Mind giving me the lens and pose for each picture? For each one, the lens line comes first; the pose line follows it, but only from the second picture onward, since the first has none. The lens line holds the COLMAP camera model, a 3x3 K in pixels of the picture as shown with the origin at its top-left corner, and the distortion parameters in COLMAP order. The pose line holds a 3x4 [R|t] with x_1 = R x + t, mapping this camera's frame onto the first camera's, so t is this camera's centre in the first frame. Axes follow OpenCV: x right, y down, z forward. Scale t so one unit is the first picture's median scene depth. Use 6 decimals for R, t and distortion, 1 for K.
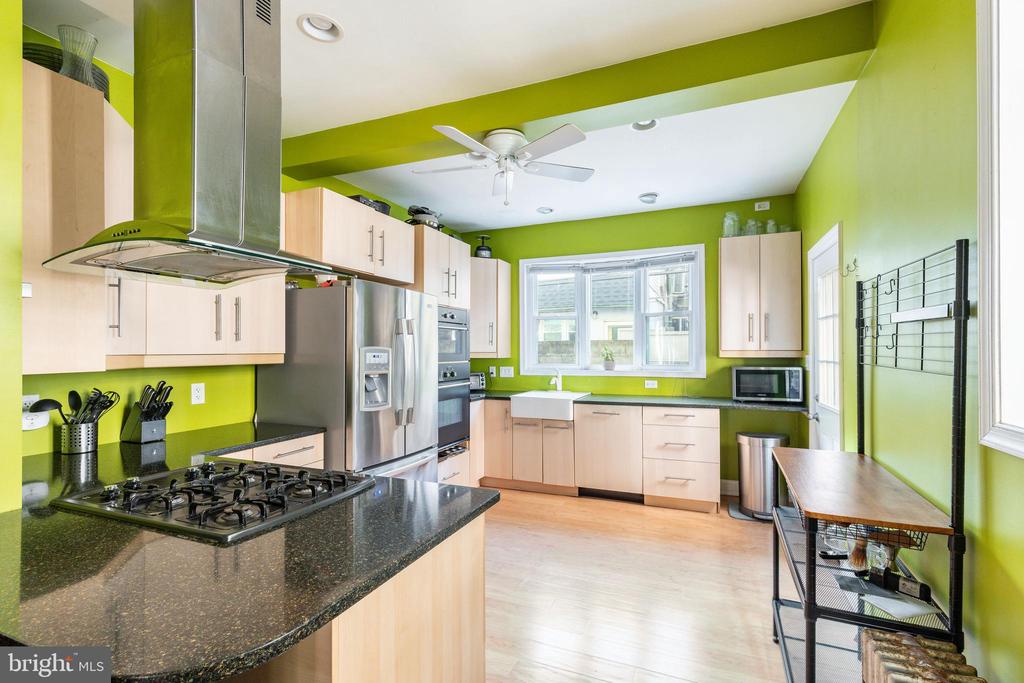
lens RADIAL K [[464.5, 0, 510.9], [0, 464.5, 345.3], [0, 0, 1]] dist [-0.002563, -0.001007]
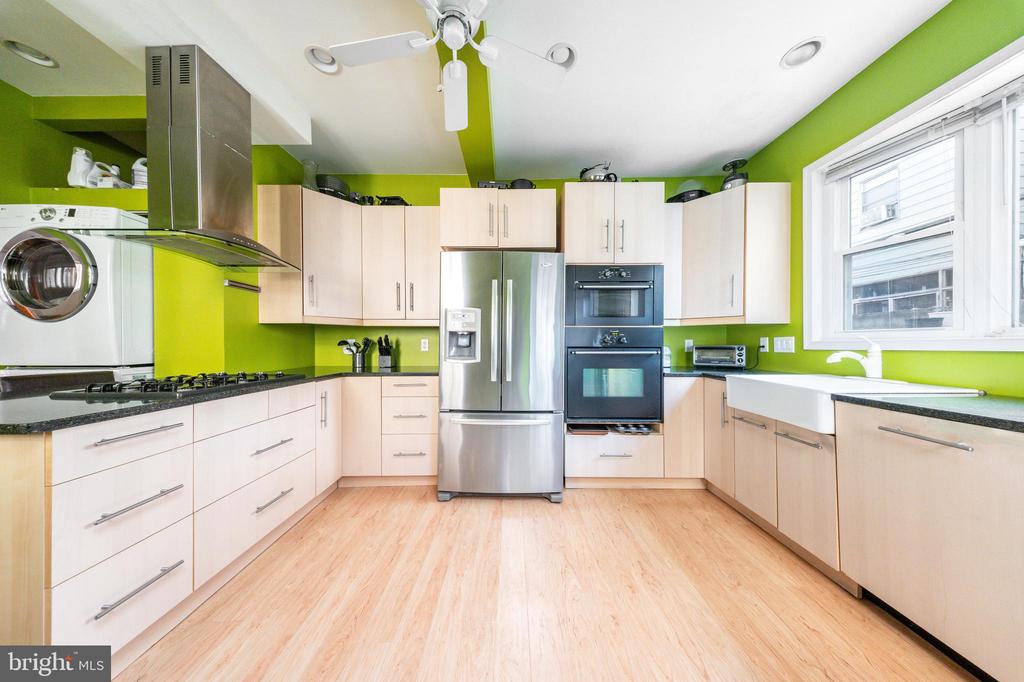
lens RADIAL K [[297.9, 0, 509.8], [0, 297.9, 344.1], [0, 0, 1]] dist [0.000360, -0.000003]
pose [[0.384585, 0.007739, -0.923057, 0.289358], [0.008553, 0.999892, 0.011946, 0.057327], [0.923050, -0.012489, 0.384477, 0.553720]]
